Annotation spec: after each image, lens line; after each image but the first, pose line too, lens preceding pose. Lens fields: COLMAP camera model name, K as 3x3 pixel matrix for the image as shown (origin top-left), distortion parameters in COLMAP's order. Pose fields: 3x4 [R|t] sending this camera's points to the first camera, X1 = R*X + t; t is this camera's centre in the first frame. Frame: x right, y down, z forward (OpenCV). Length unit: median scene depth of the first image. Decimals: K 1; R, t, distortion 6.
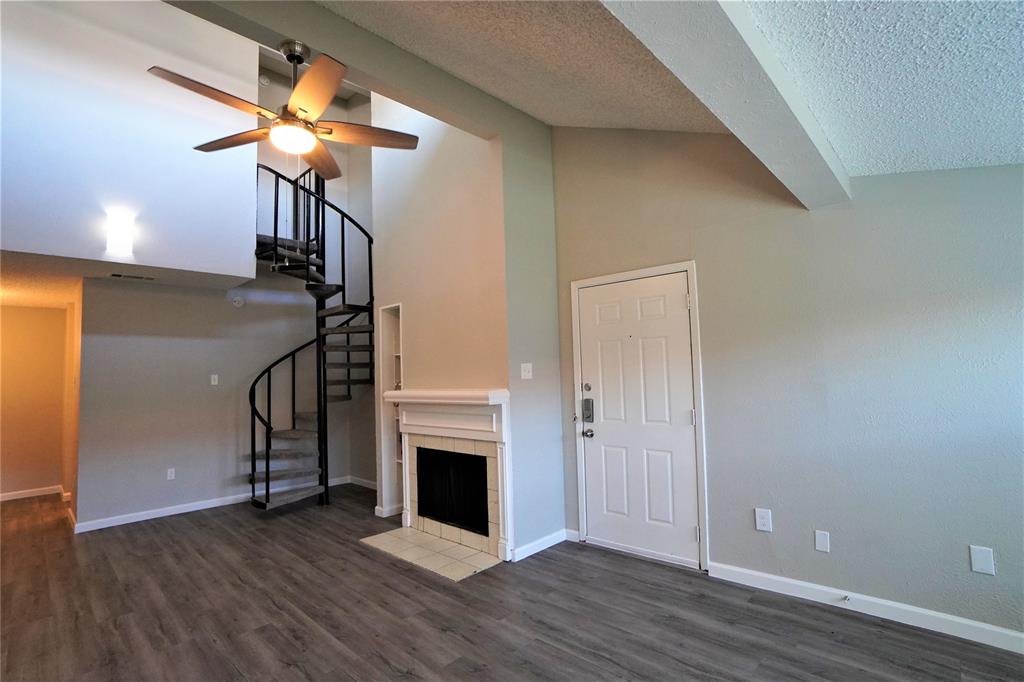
lens RADIAL K [[465.2, 0, 507.2], [0, 465.2, 342.3], [0, 0, 1]] dist [-0.051226, 0.019041]
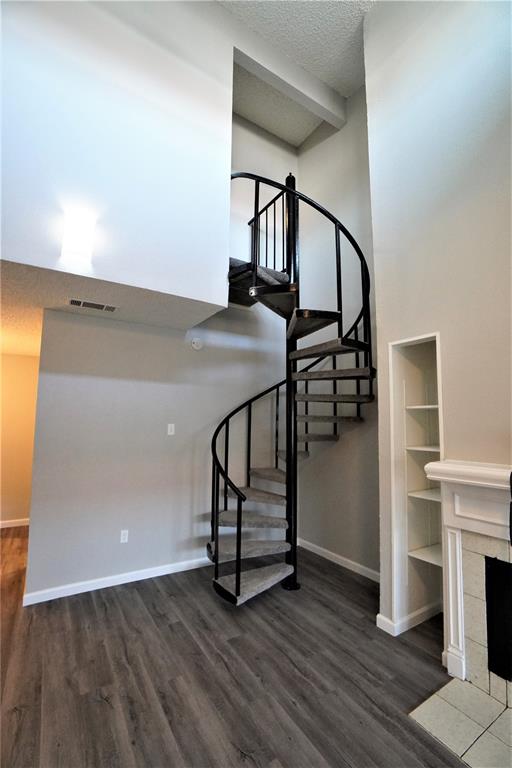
lens RADIAL K [[348.9, 0, 279.0], [0, 348.9, 392.1], [0, 0, 1]] dist [-0.051226, 0.019041]
pose [[0.977092, 0.022053, -0.211673, -0.329579], [-0.026612, 0.999471, -0.018710, 0.018514], [0.211148, 0.023914, 0.977162, 0.427618]]
